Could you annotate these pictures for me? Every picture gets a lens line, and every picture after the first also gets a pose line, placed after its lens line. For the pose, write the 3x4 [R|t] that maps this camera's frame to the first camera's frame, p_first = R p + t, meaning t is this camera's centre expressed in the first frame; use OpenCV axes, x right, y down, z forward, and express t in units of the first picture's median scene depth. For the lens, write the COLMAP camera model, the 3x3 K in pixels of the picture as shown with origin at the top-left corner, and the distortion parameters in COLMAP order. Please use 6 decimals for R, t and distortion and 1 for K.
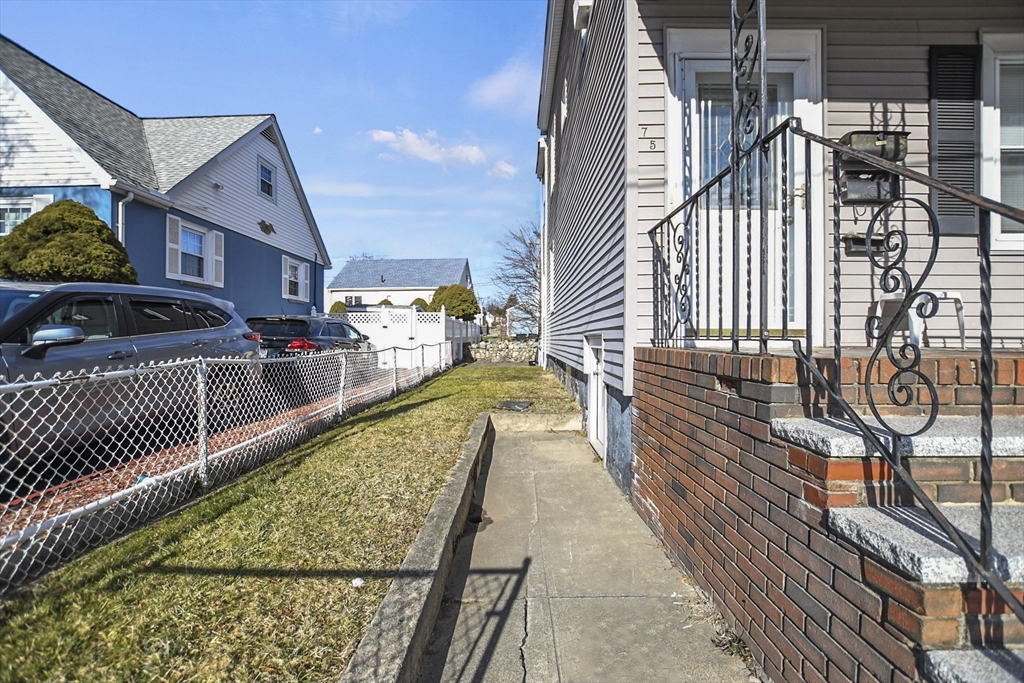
lens RADIAL K [[450.0, 0, 512.0], [0, 450.0, 341.5], [0, 0, 1]] dist [-0.031894, -0.000205]
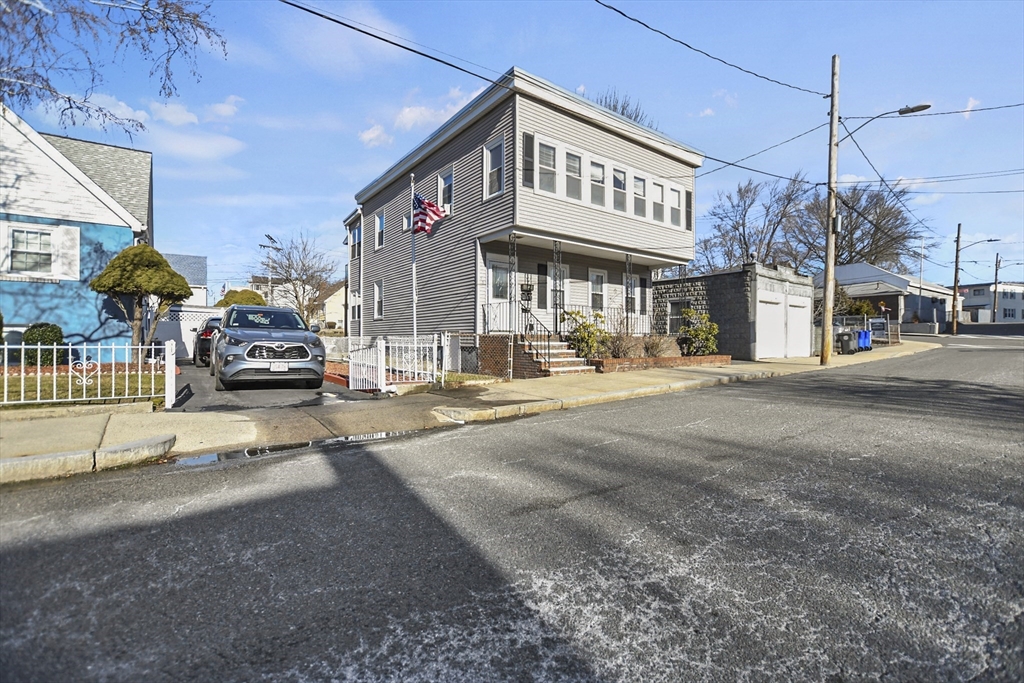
lens RADIAL K [[450.0, 0, 512.0], [0, 450.0, 341.5], [0, 0, 1]] dist [-0.031894, -0.000205]
pose [[0.790060, -0.000484, 0.613029, -0.609177], [0.000044, 1.000000, 0.000732, 0.022188], [-0.613029, -0.000551, 0.790060, -0.725534]]
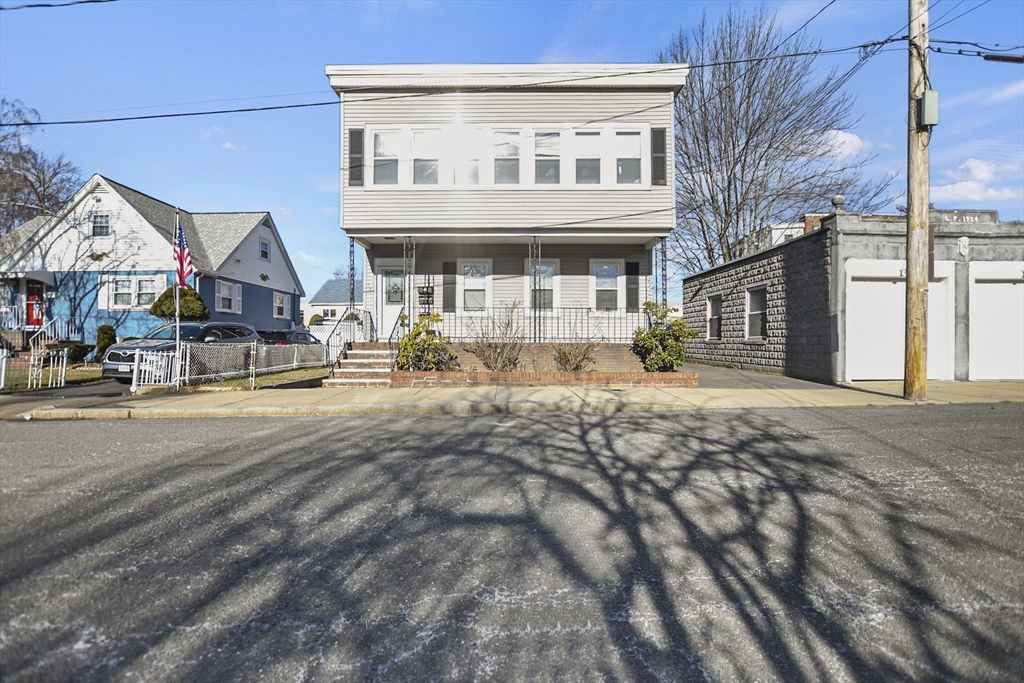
lens RADIAL K [[450.0, 0, 512.0], [0, 450.0, 341.5], [0, 0, 1]] dist [-0.031894, -0.000205]
pose [[0.999864, -0.000377, 0.016488, 0.470783], [0.000561, 0.999938, -0.011140, 0.015696], [-0.016482, 0.011148, 0.999802, -0.917470]]
